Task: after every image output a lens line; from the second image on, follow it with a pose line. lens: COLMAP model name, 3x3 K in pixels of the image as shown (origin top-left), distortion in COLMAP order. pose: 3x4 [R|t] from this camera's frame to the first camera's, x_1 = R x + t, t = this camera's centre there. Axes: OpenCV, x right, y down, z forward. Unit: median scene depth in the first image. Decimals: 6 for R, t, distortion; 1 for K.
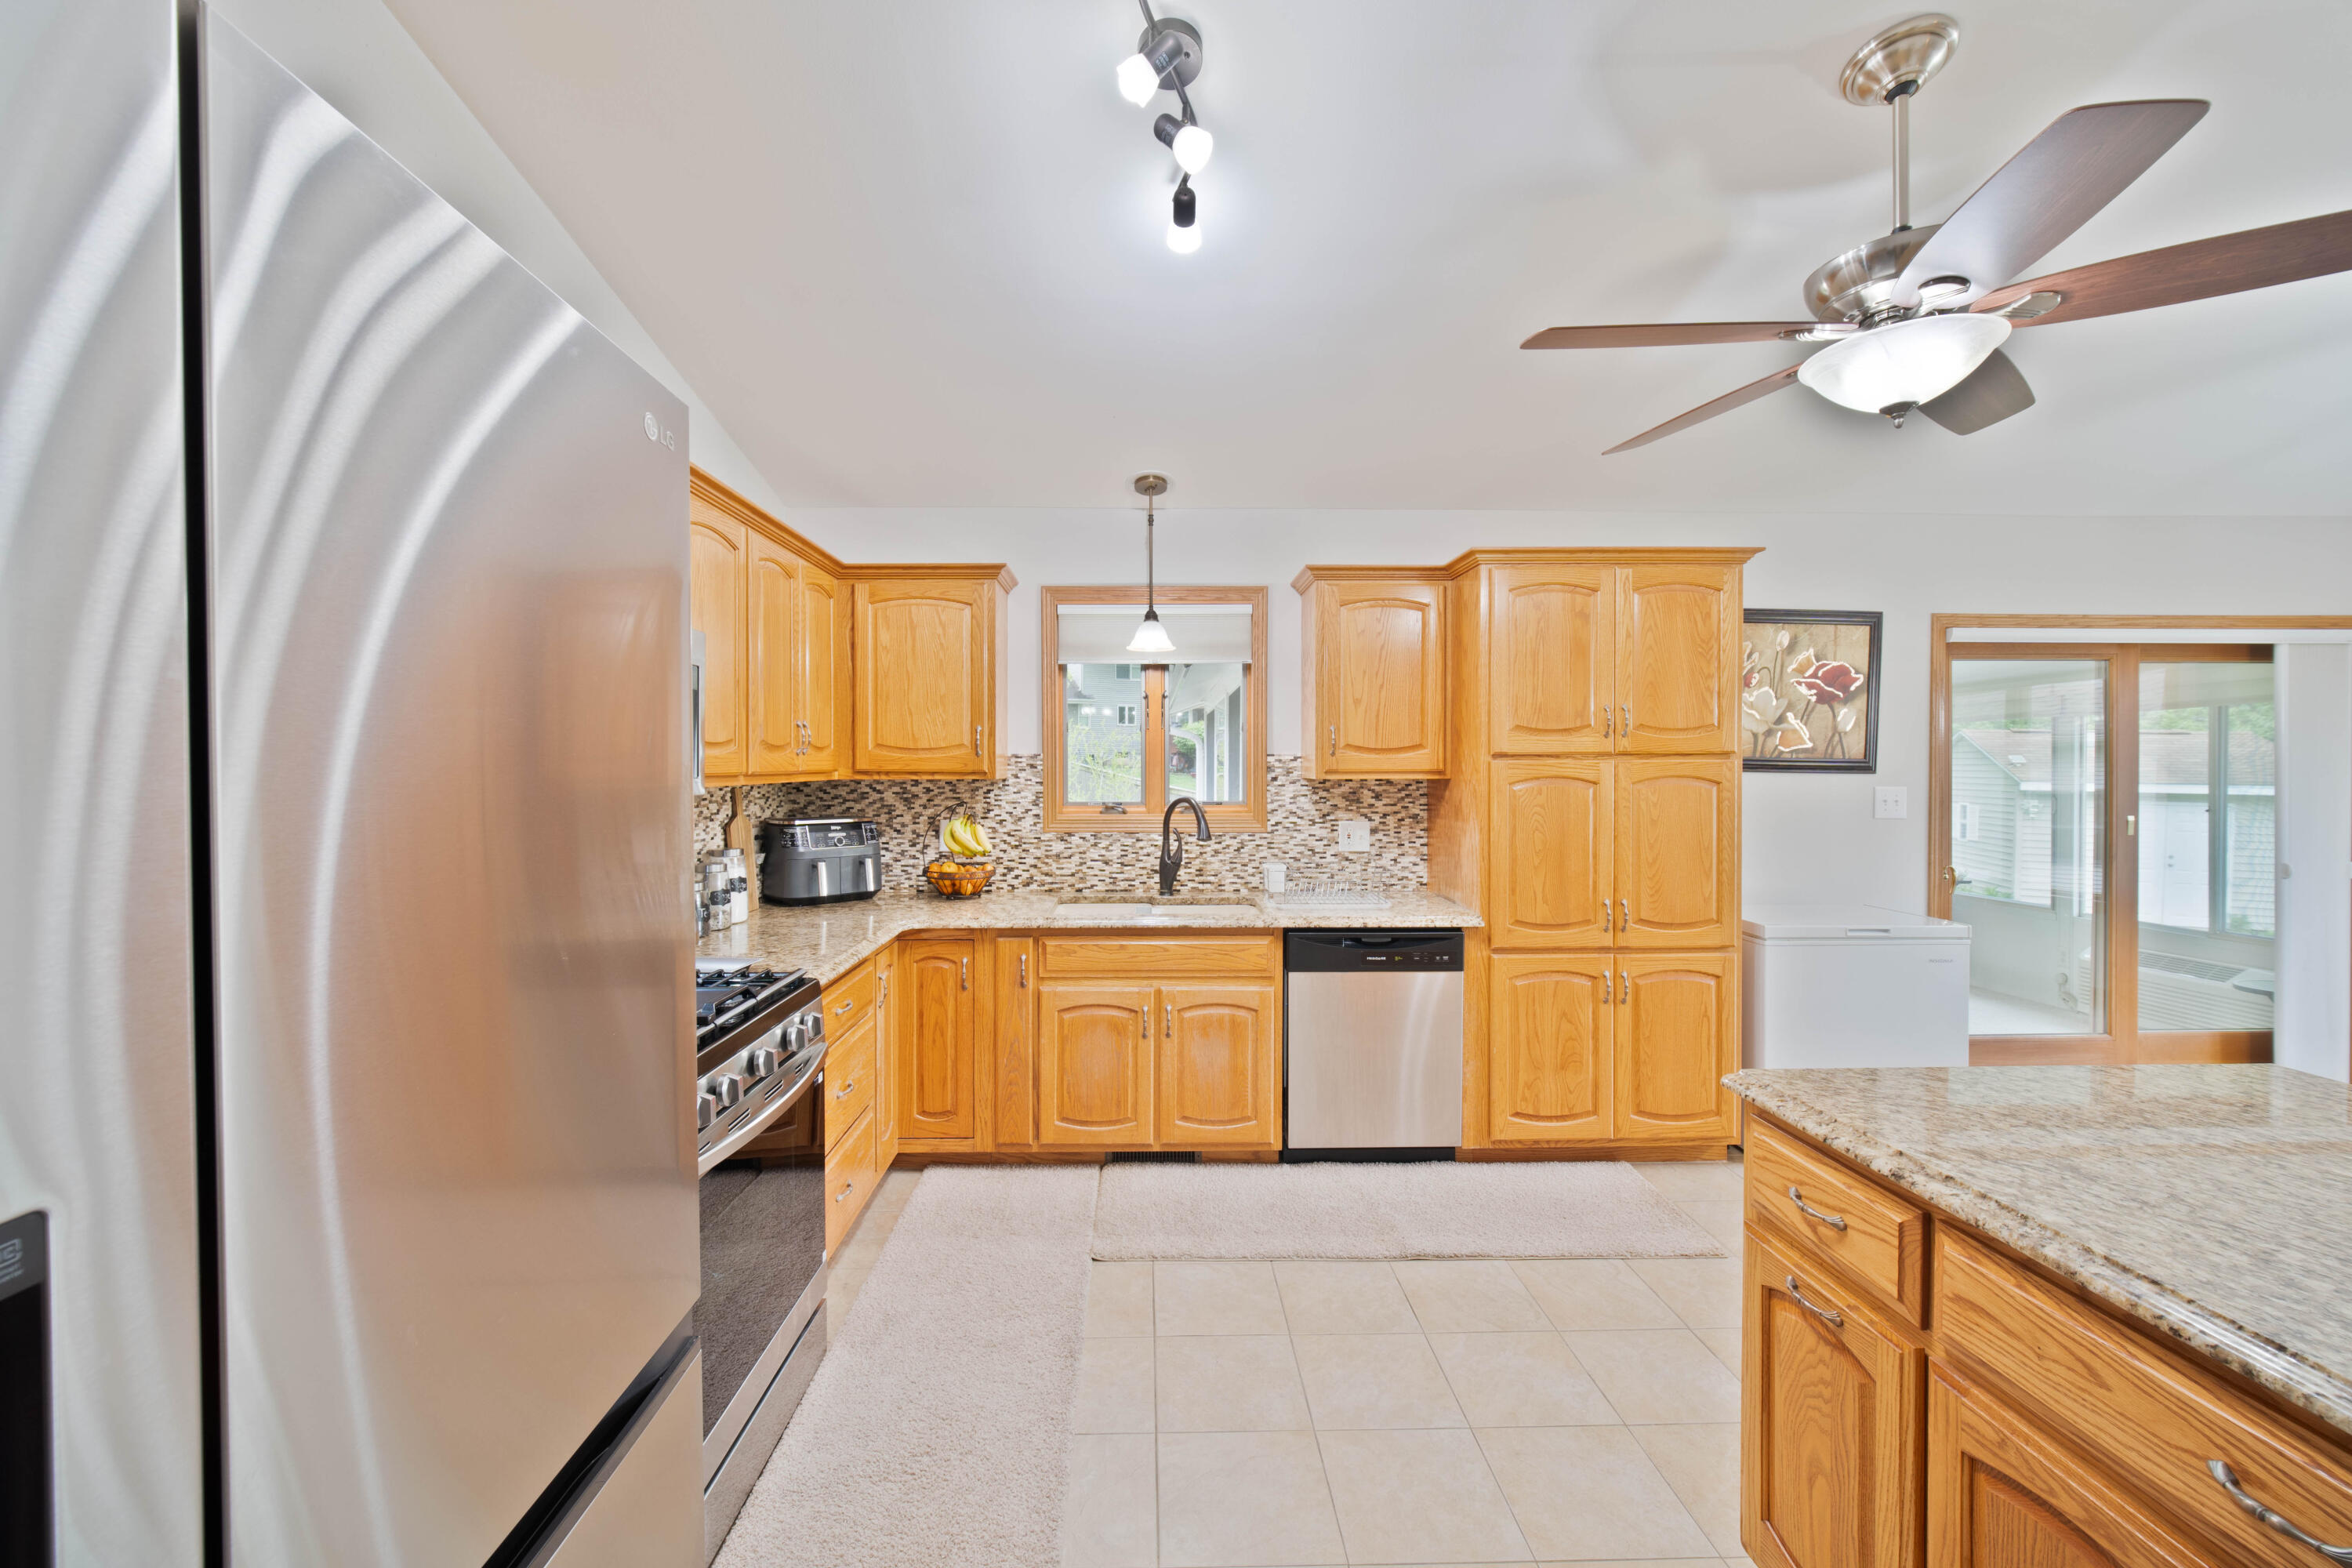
lens RADIAL K [[934.1, 0, 1163.4], [0, 934.1, 776.0], [0, 0, 1]] dist [-0.001781, 0.000397]
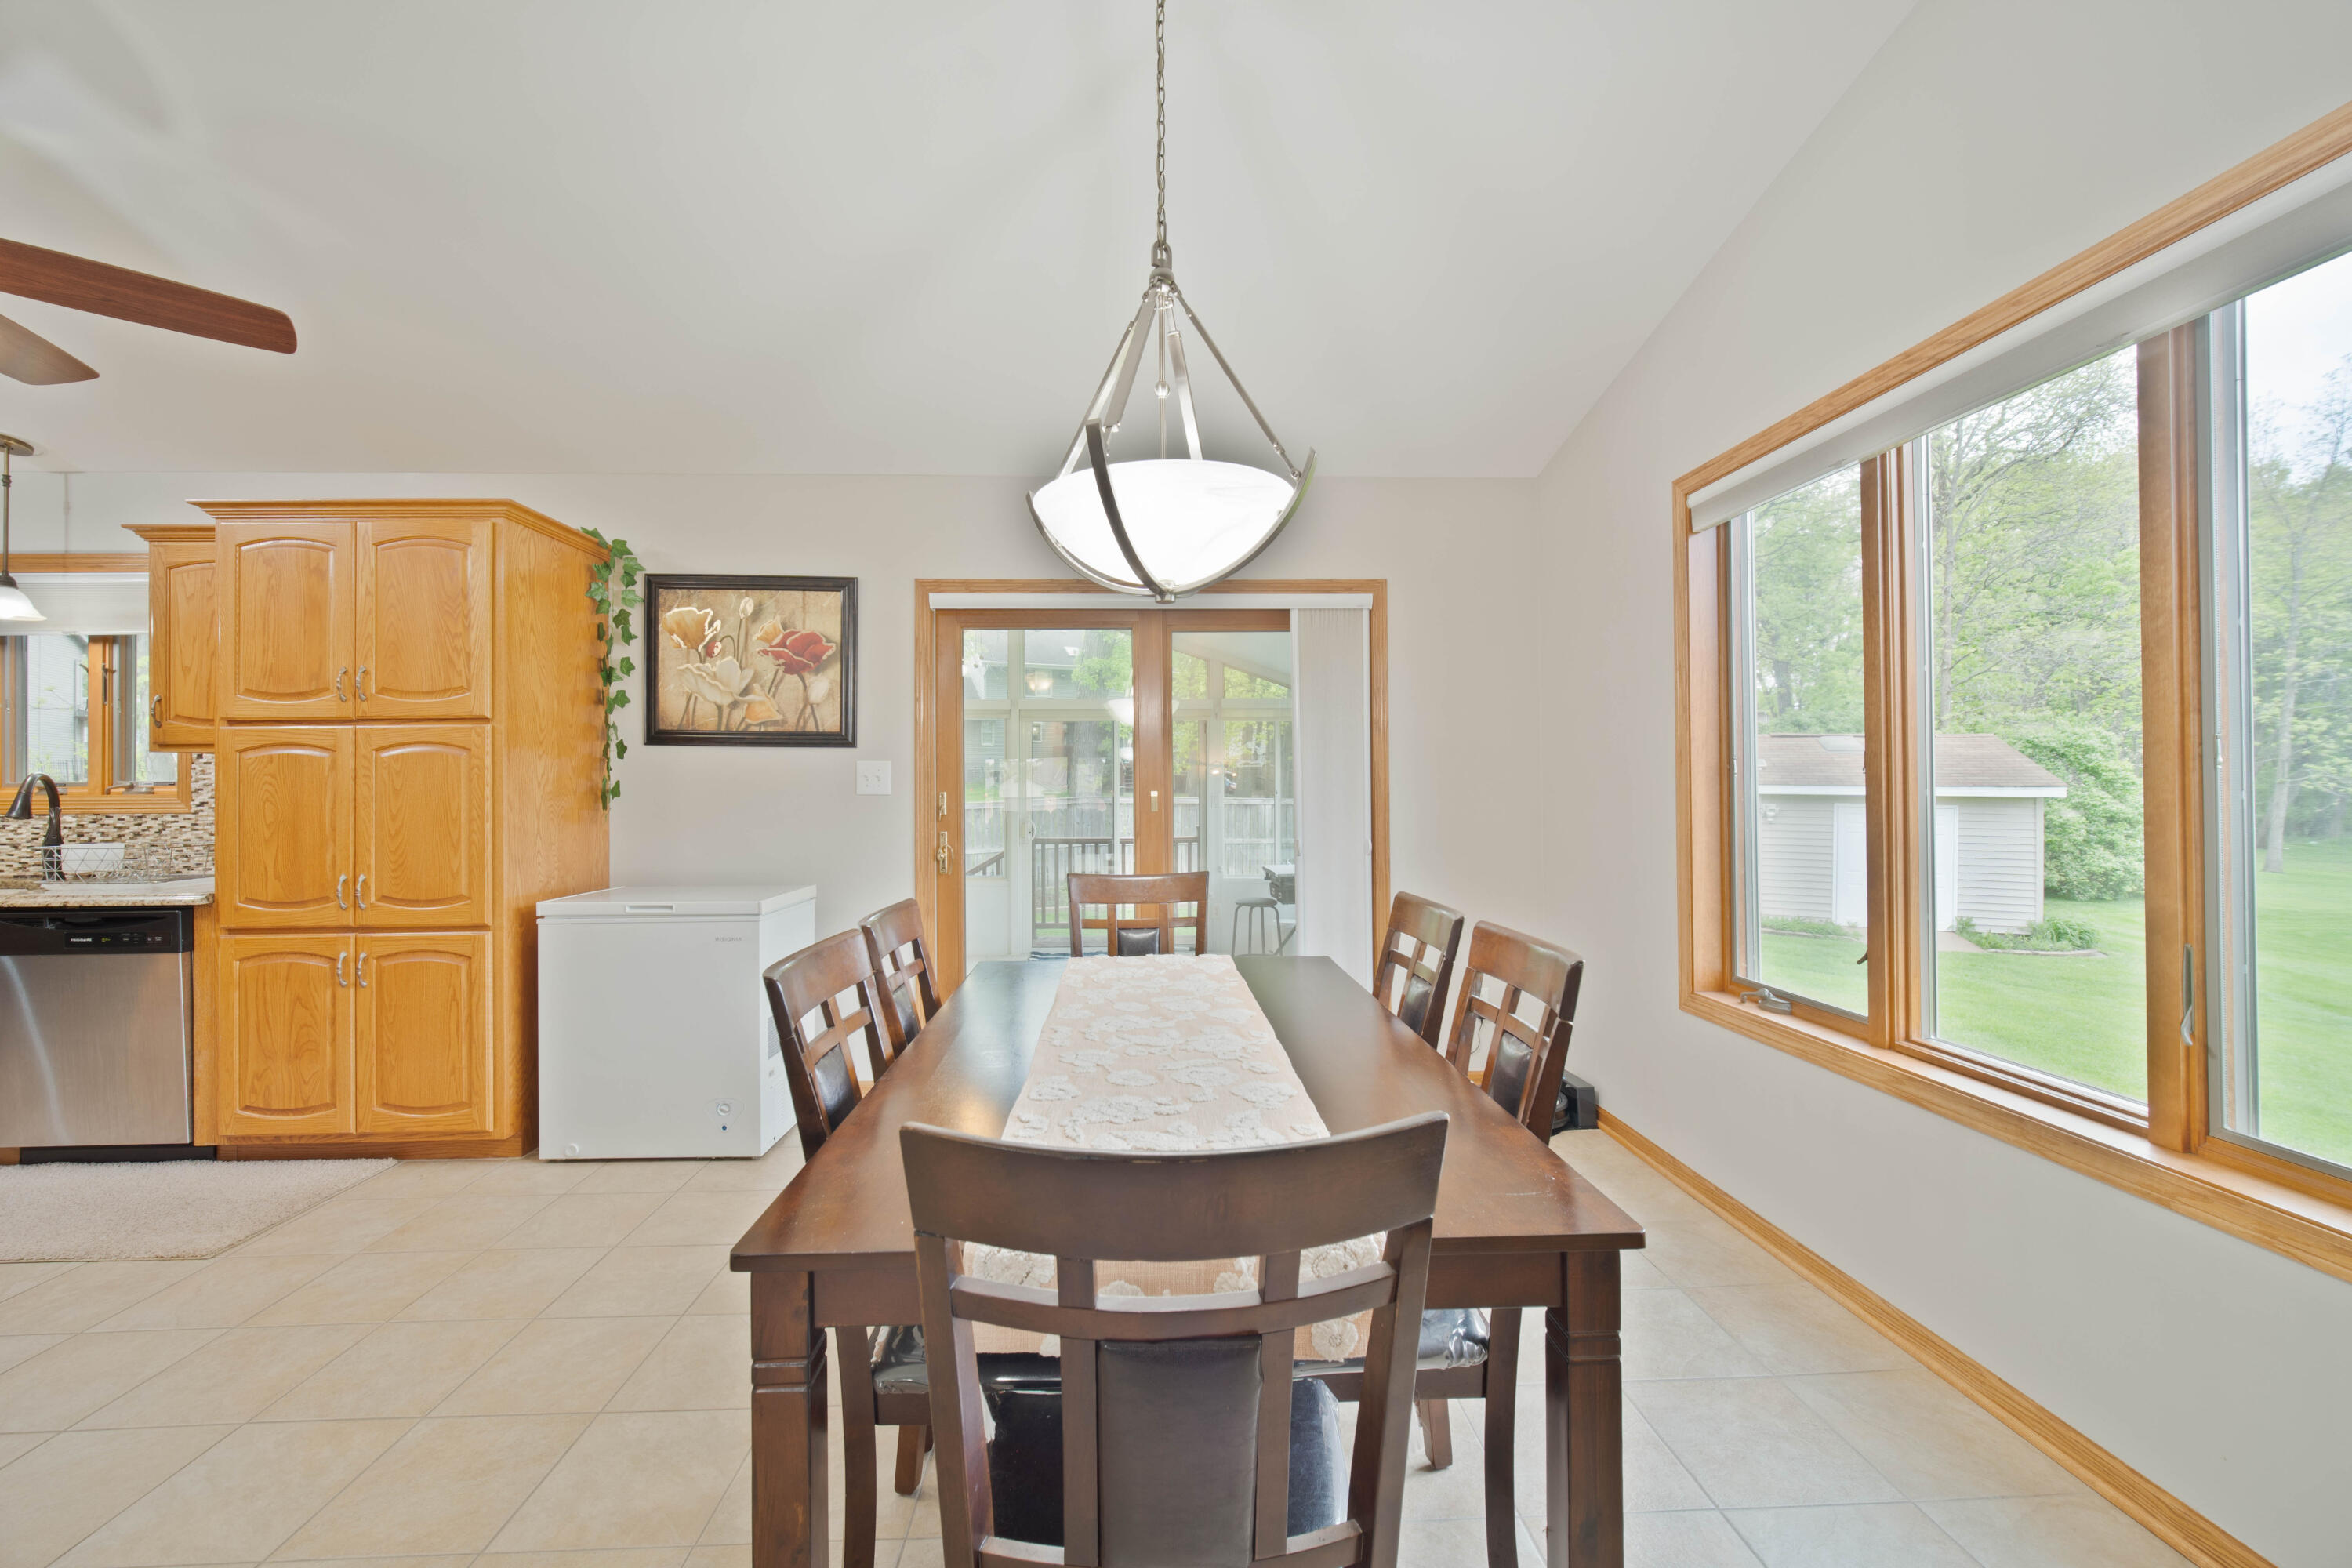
lens RADIAL K [[934.1, 0, 1163.4], [0, 934.1, 776.0], [0, 0, 1]] dist [-0.001781, 0.000397]
pose [[0.999920, -0.006672, 0.010779, 1.178684], [0.006893, 0.999765, -0.020560, 0.053436], [-0.010639, 0.020632, 0.999731, 0.052711]]
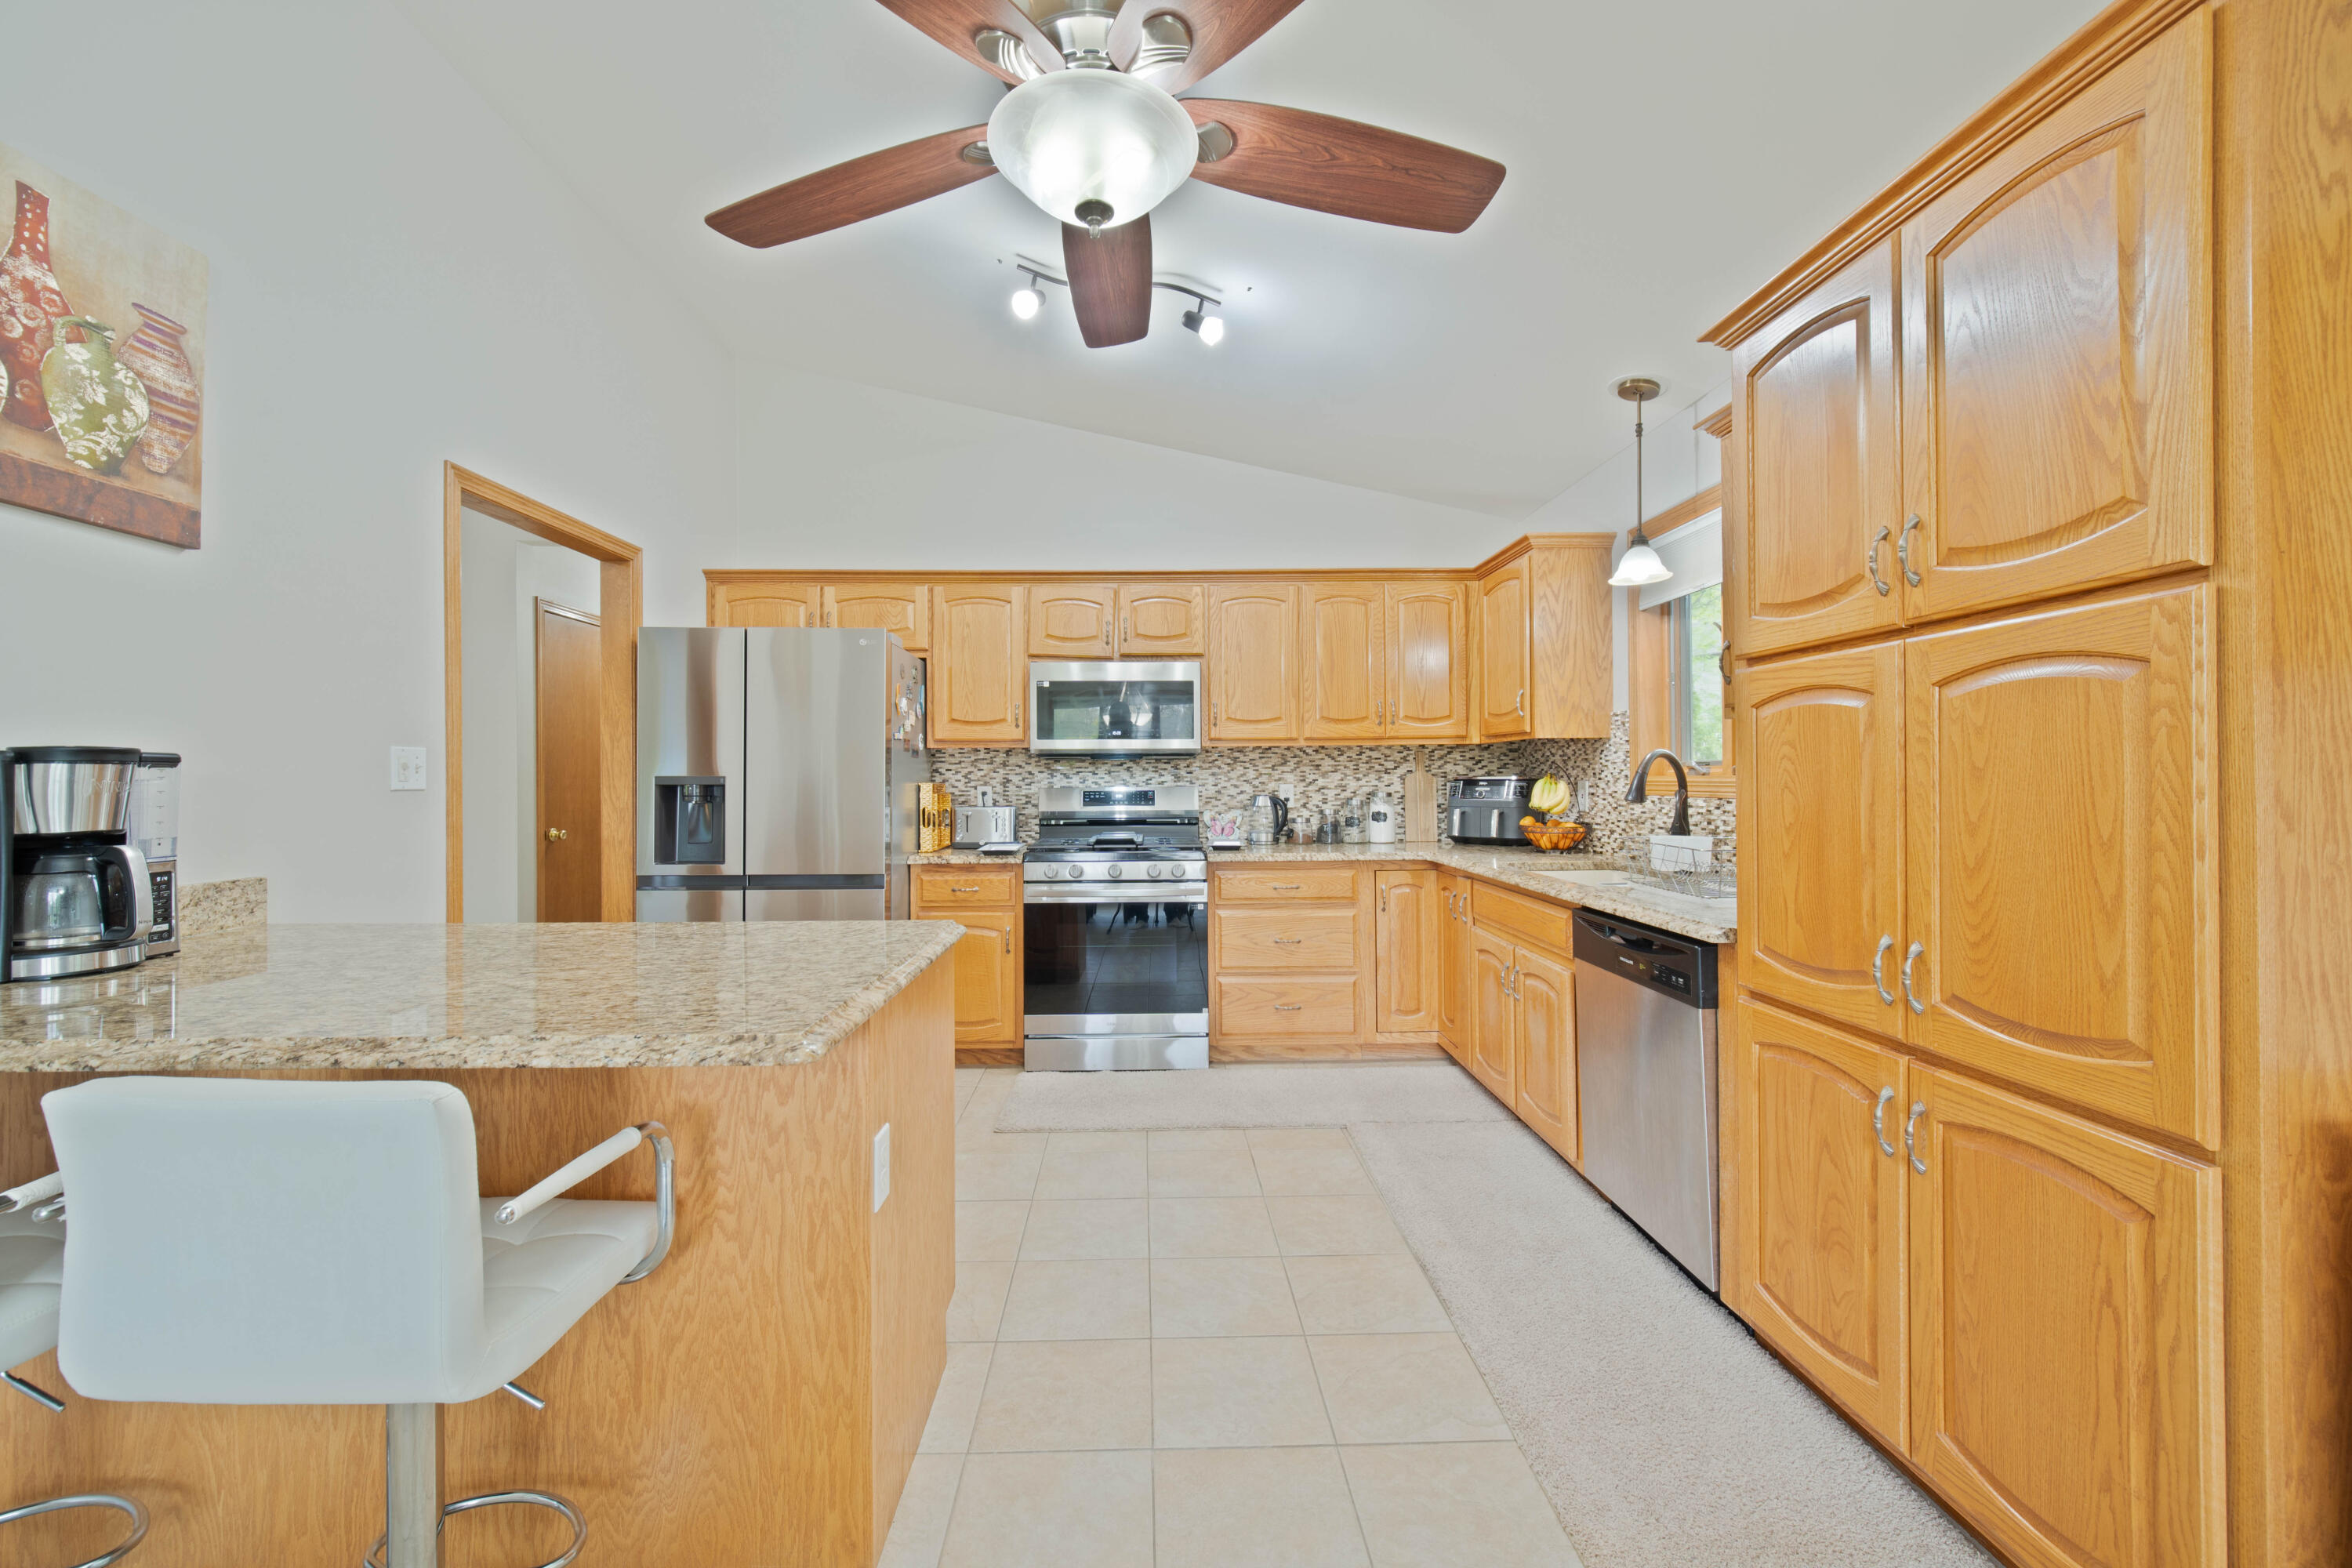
lens RADIAL K [[934.1, 0, 1163.4], [0, 934.1, 776.0], [0, 0, 1]] dist [-0.001781, 0.000397]
pose [[0.003186, -0.000753, -0.999995, 0.869906], [-0.005438, 0.999985, -0.000770, 0.048993], [0.999980, 0.005440, 0.003182, 0.578477]]
